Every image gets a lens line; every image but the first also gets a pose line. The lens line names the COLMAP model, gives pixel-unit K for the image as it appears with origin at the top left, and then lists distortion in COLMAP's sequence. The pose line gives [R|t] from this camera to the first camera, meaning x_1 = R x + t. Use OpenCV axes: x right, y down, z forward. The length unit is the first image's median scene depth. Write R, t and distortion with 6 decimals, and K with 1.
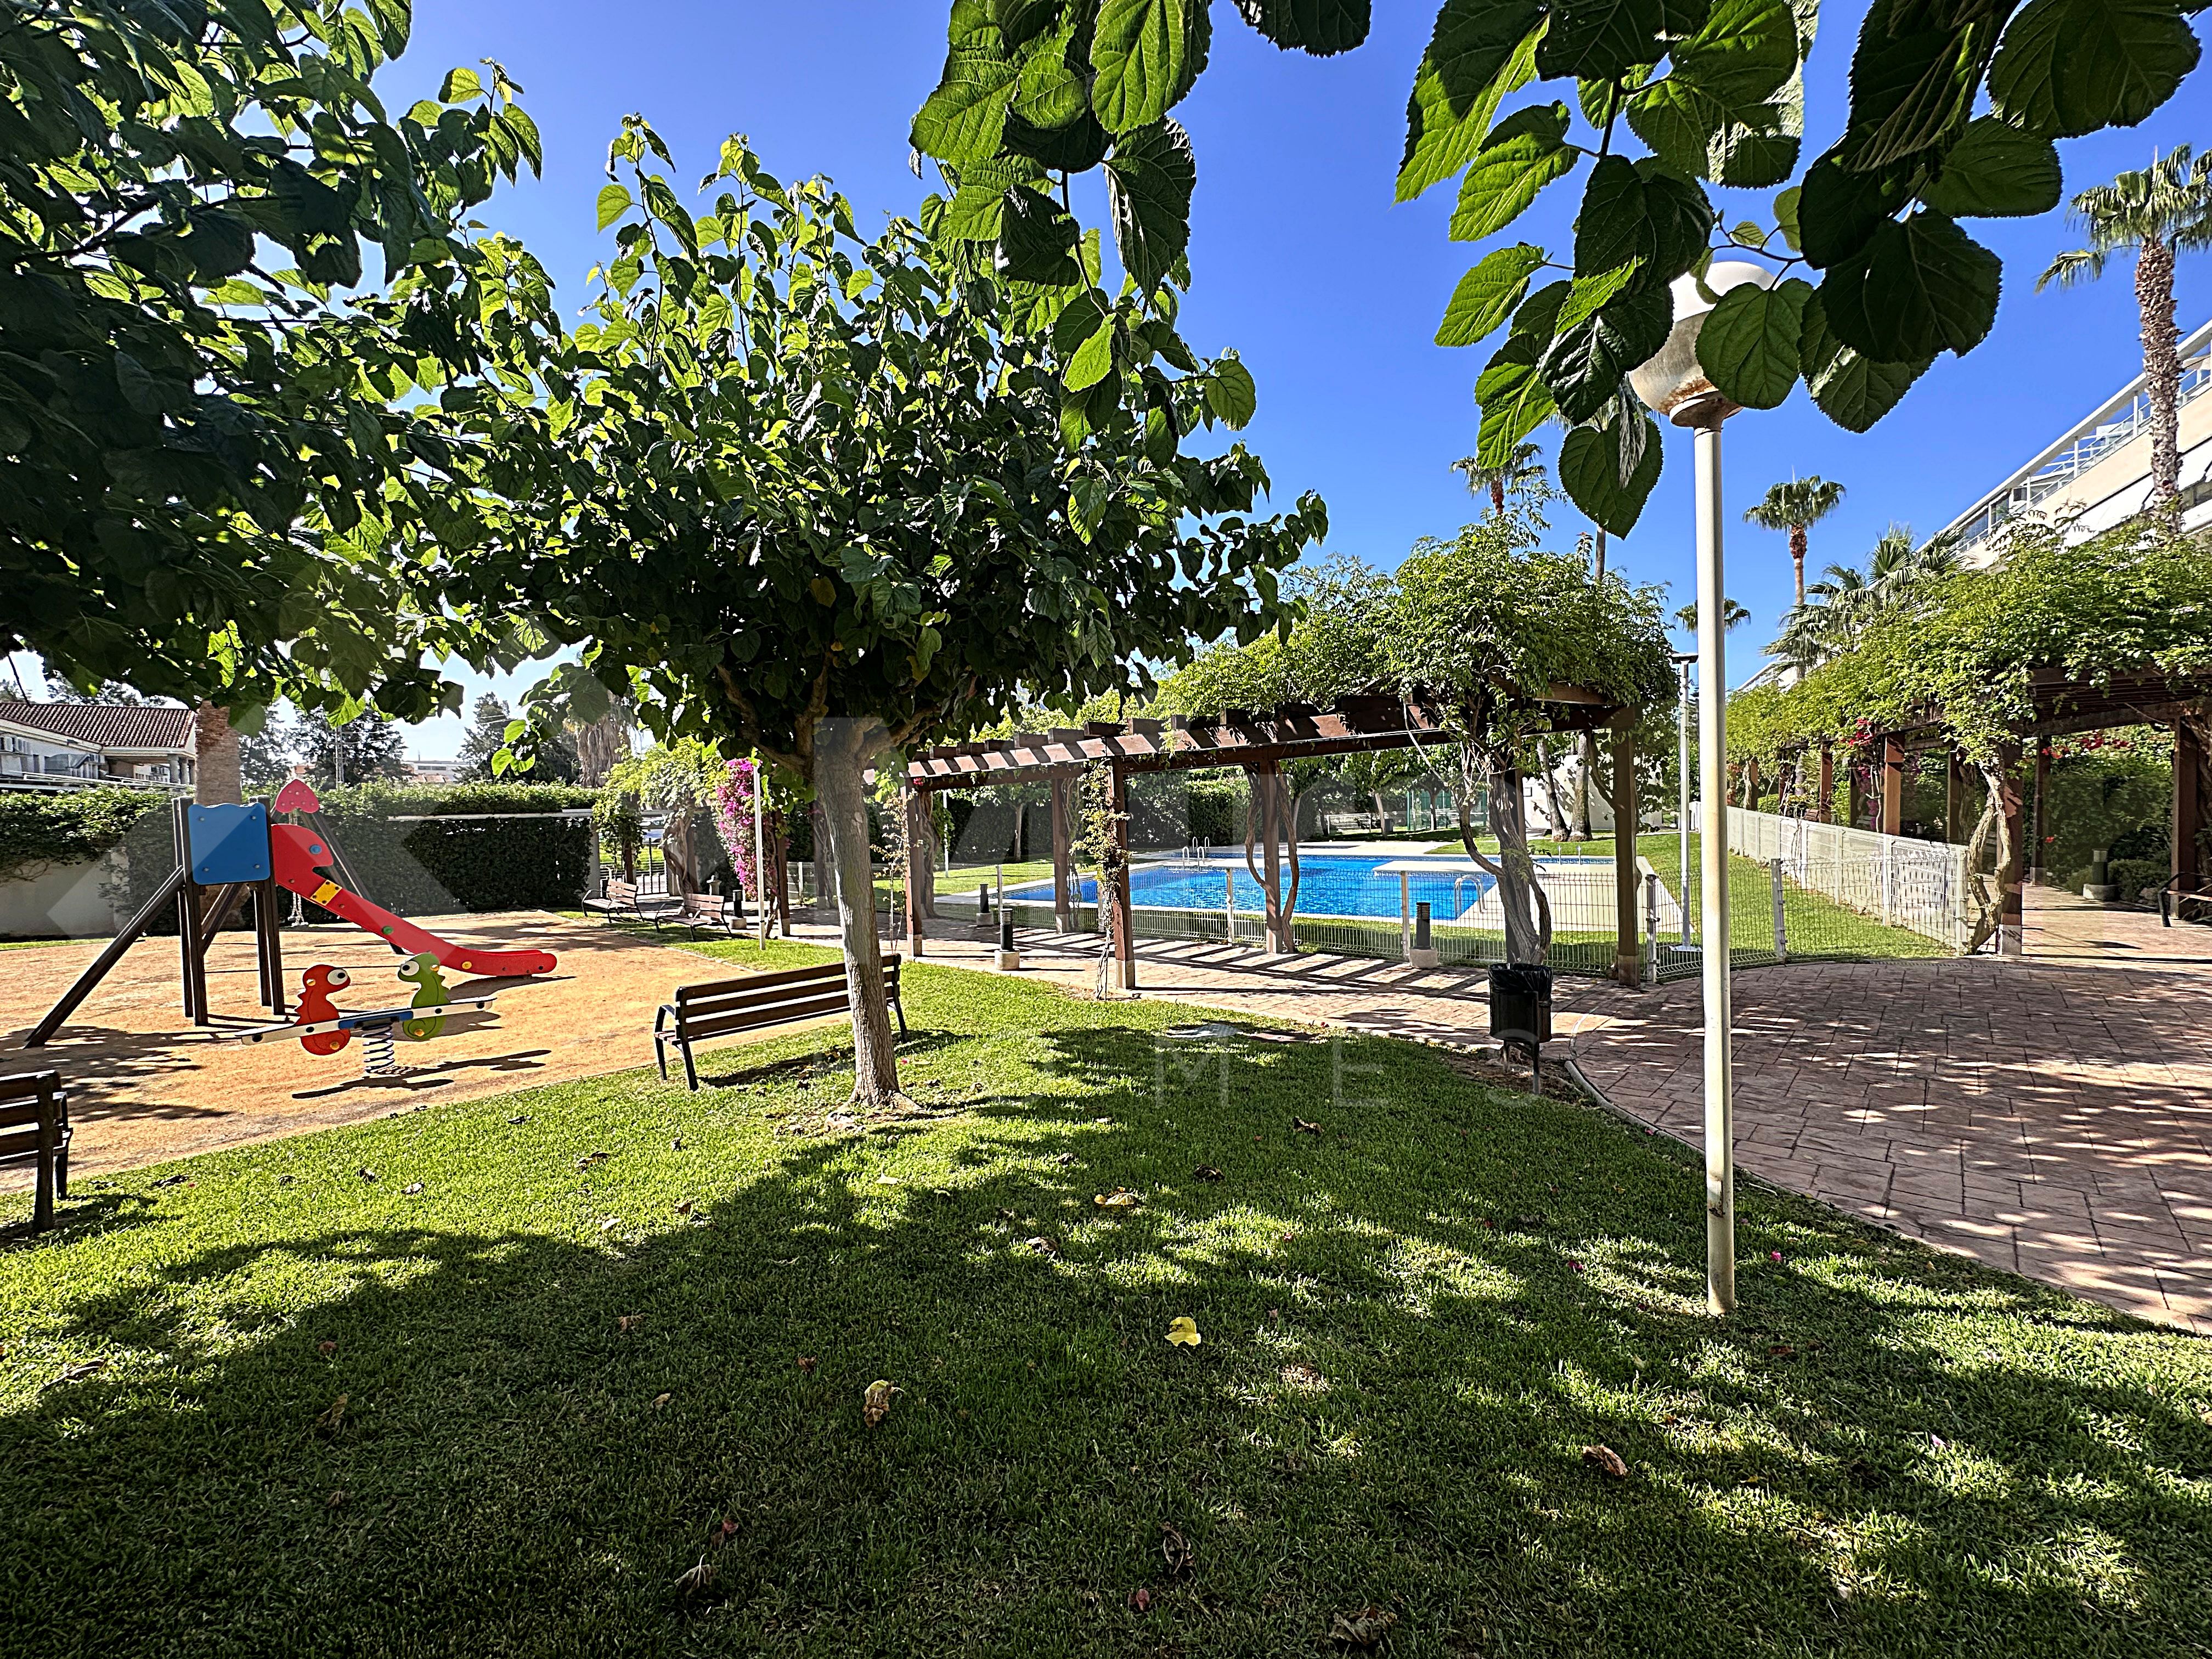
lens RADIAL K [[887.5, 0, 1106.0], [0, 887.5, 829.5], [0, 0, 1]] dist [-0.001120, 0.000862]
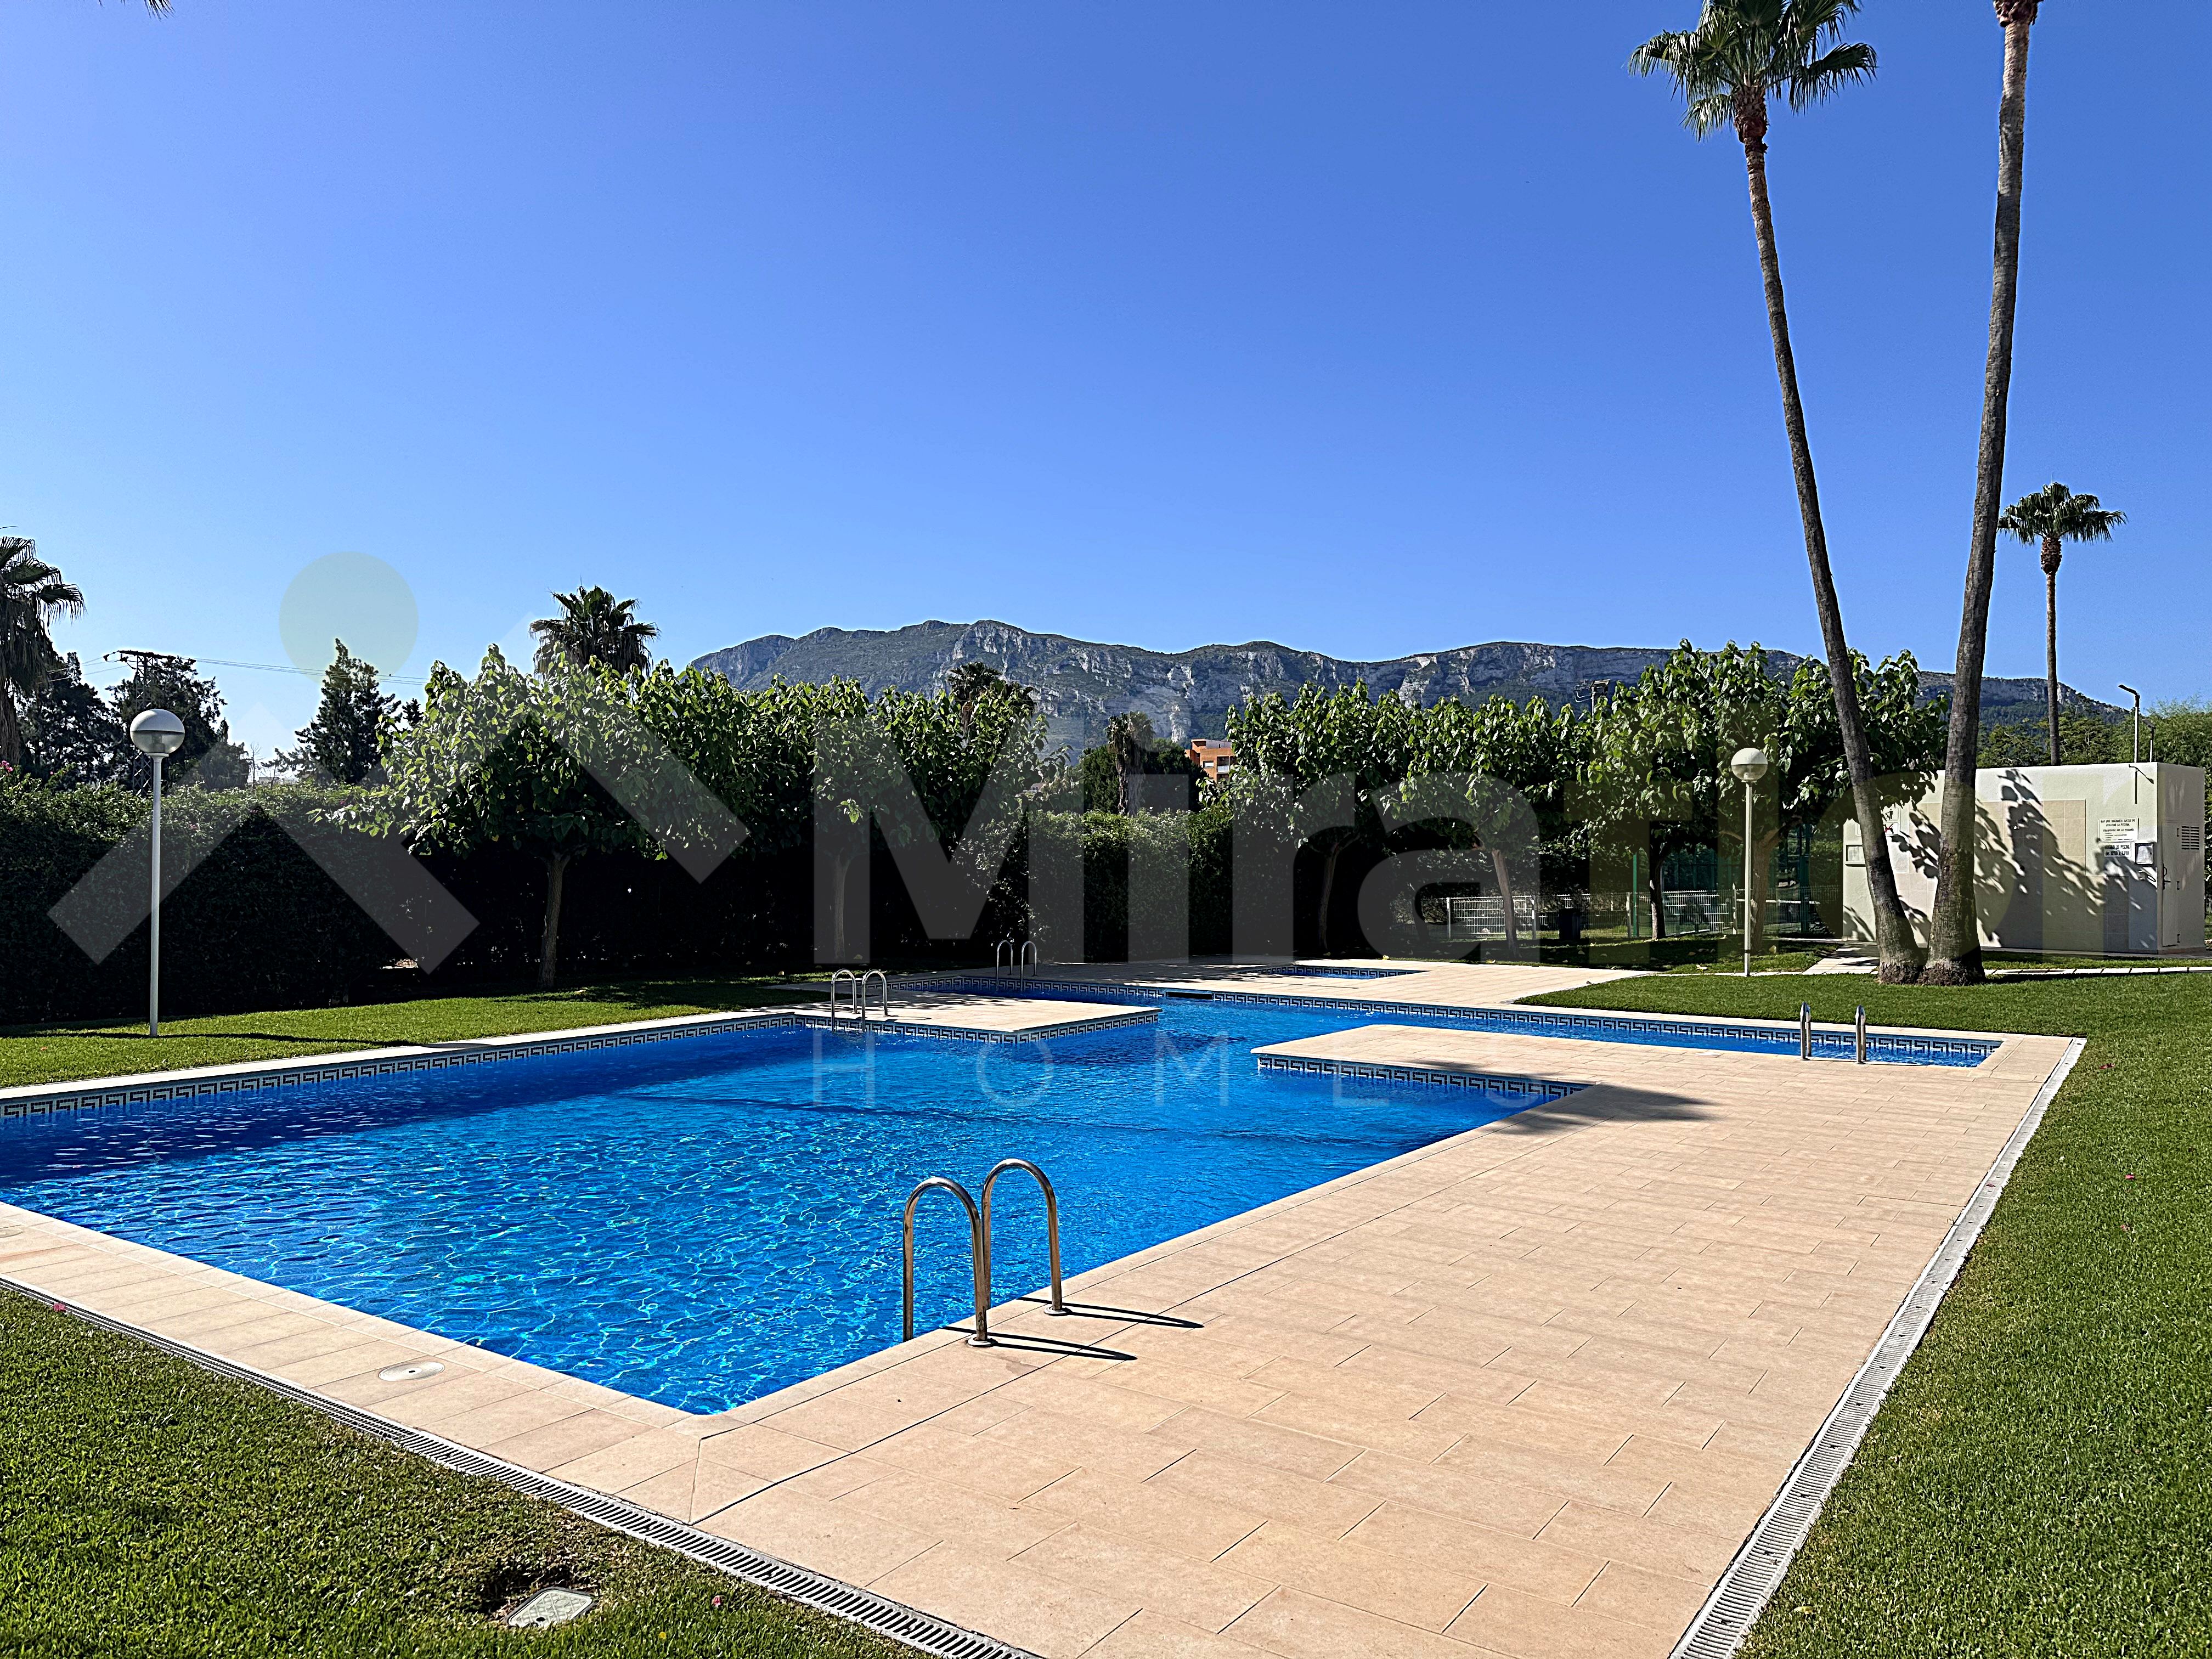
lens RADIAL K [[1563.4, 0, 1106.0], [0, 1563.4, 829.5], [0, 0, 1]] dist [0.004849, 0.001451]
pose [[0.994898, 0.025886, -0.097503, 0.321098], [-0.030817, 0.998303, -0.049402, -0.011922], [0.096059, 0.052155, 0.994008, 0.391131]]
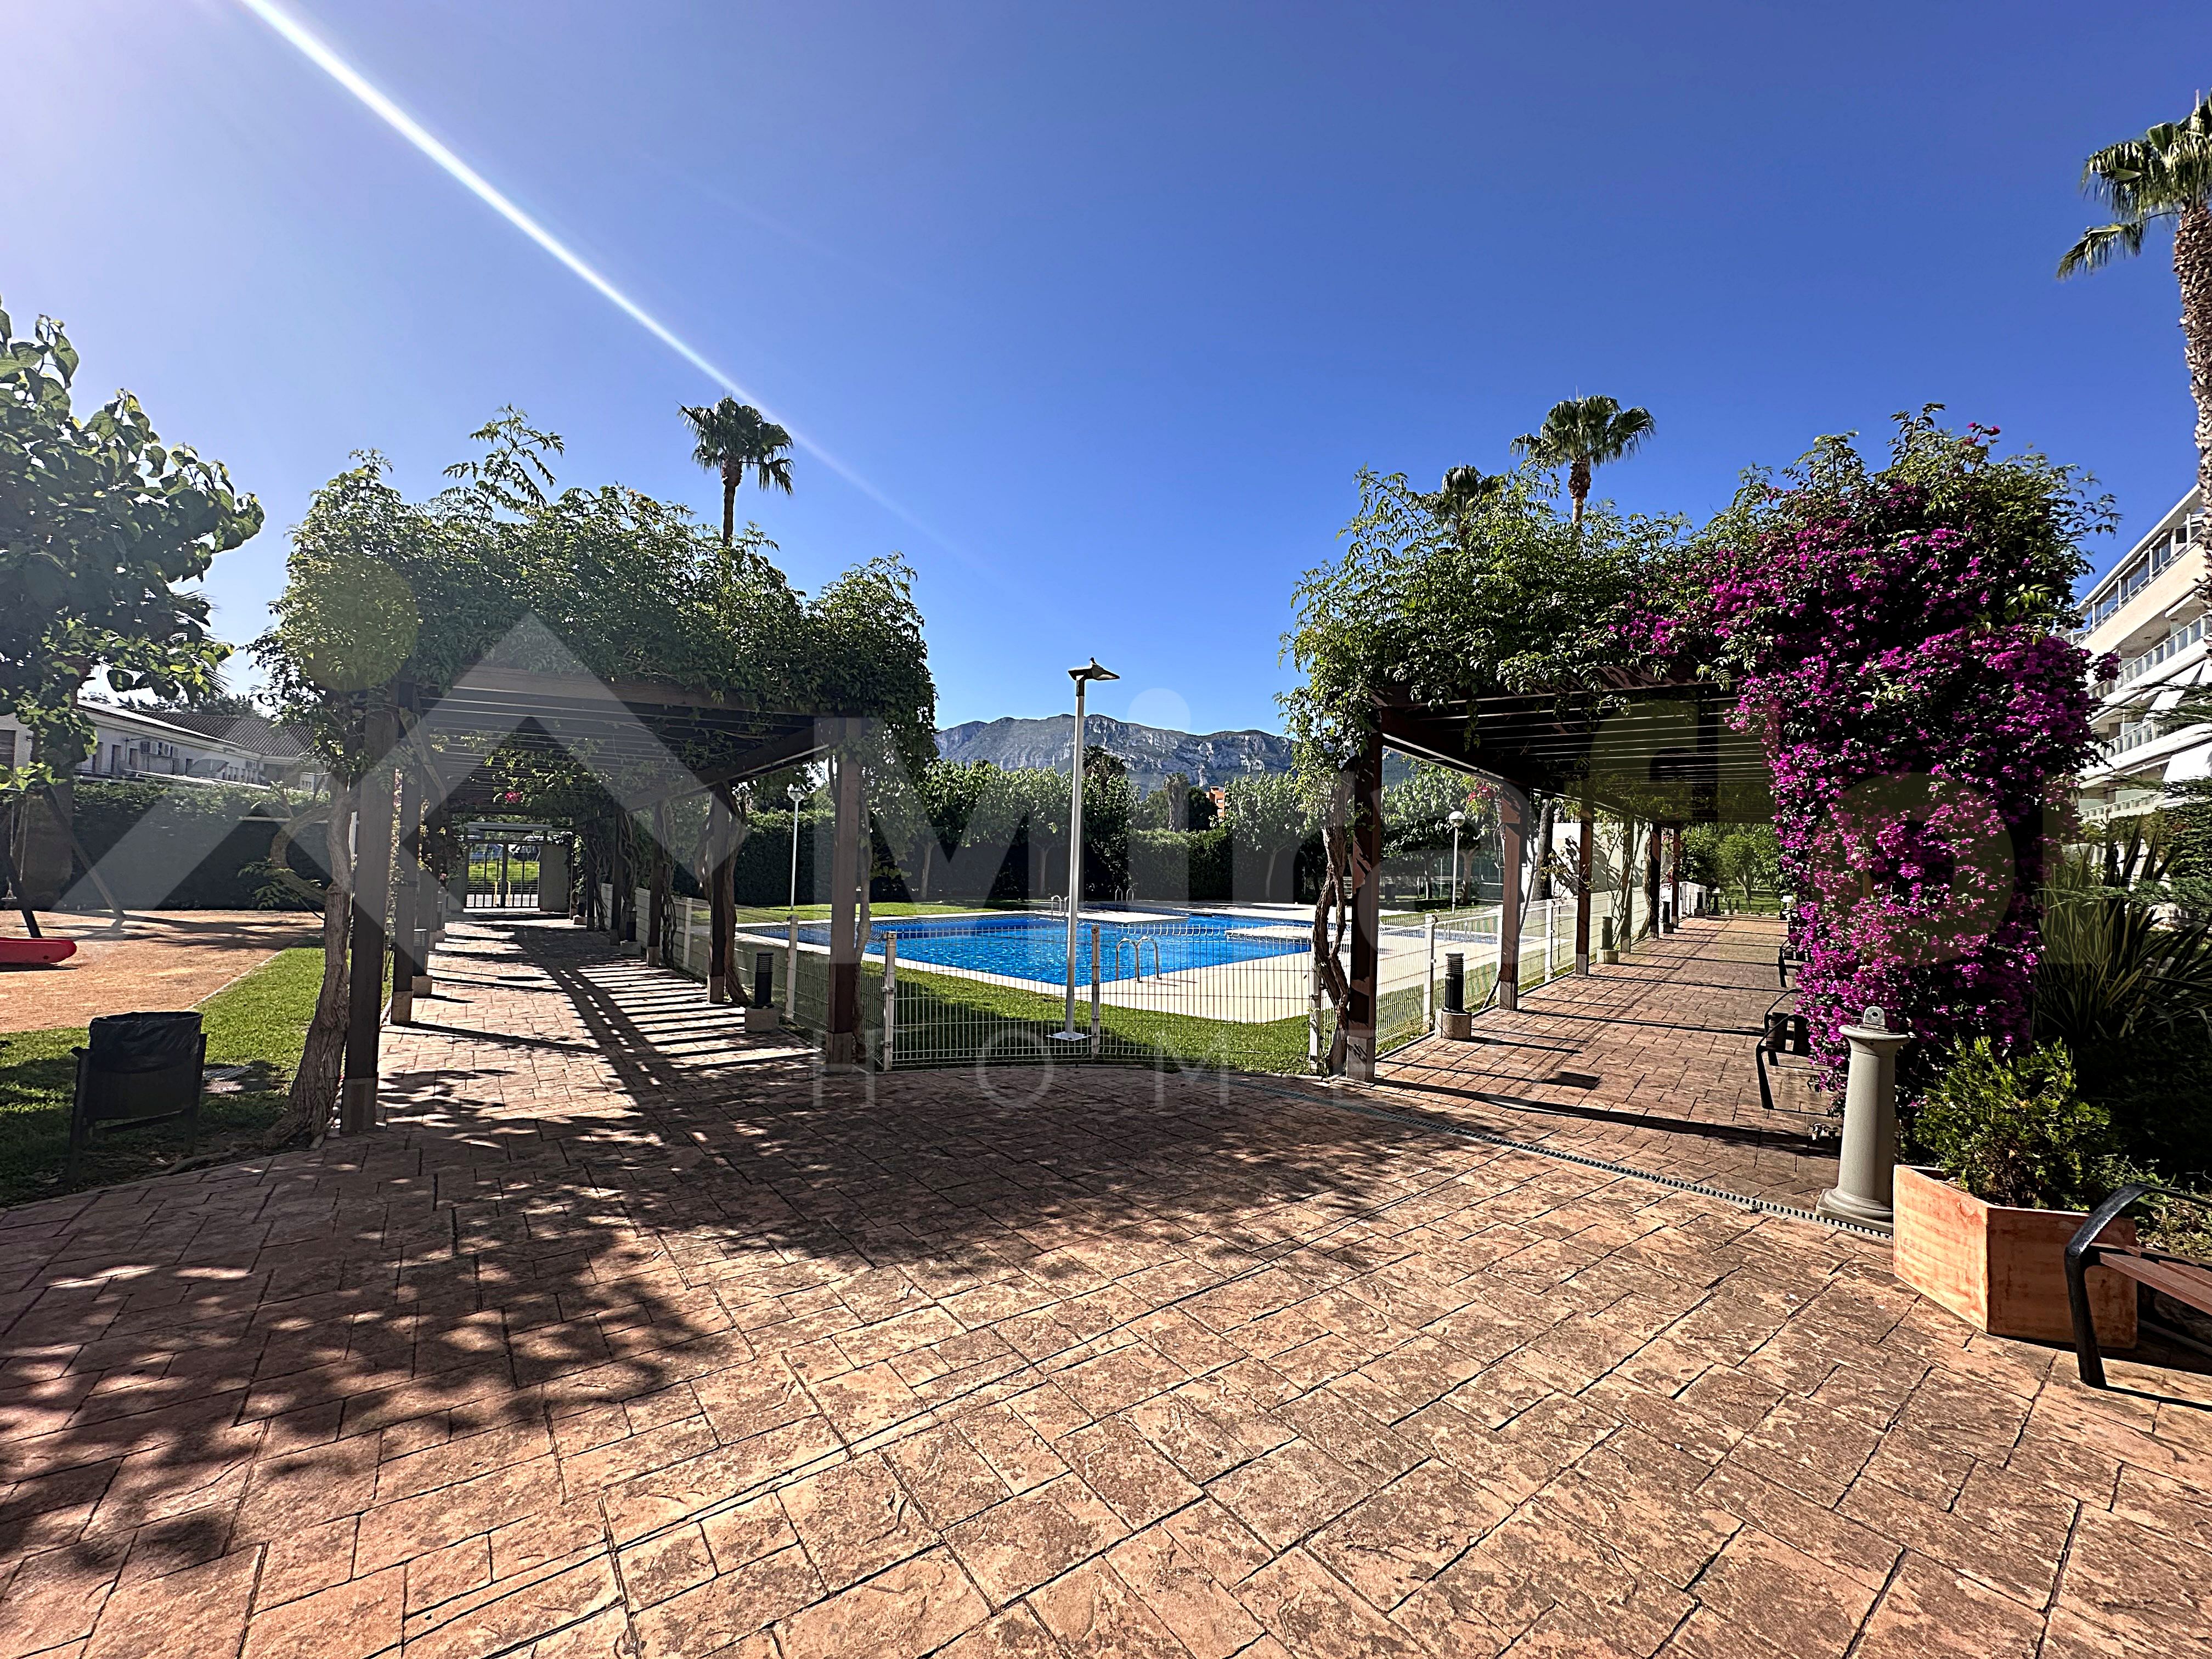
lens RADIAL K [[887.5, 0, 1106.0], [0, 887.5, 829.5], [0, 0, 1]] dist [-0.001120, 0.000862]
pose [[0.985904, 0.053967, -0.158370, 0.340318], [-0.062883, 0.996674, -0.051841, -0.003579], [0.155046, 0.061069, 0.986018, 0.091703]]
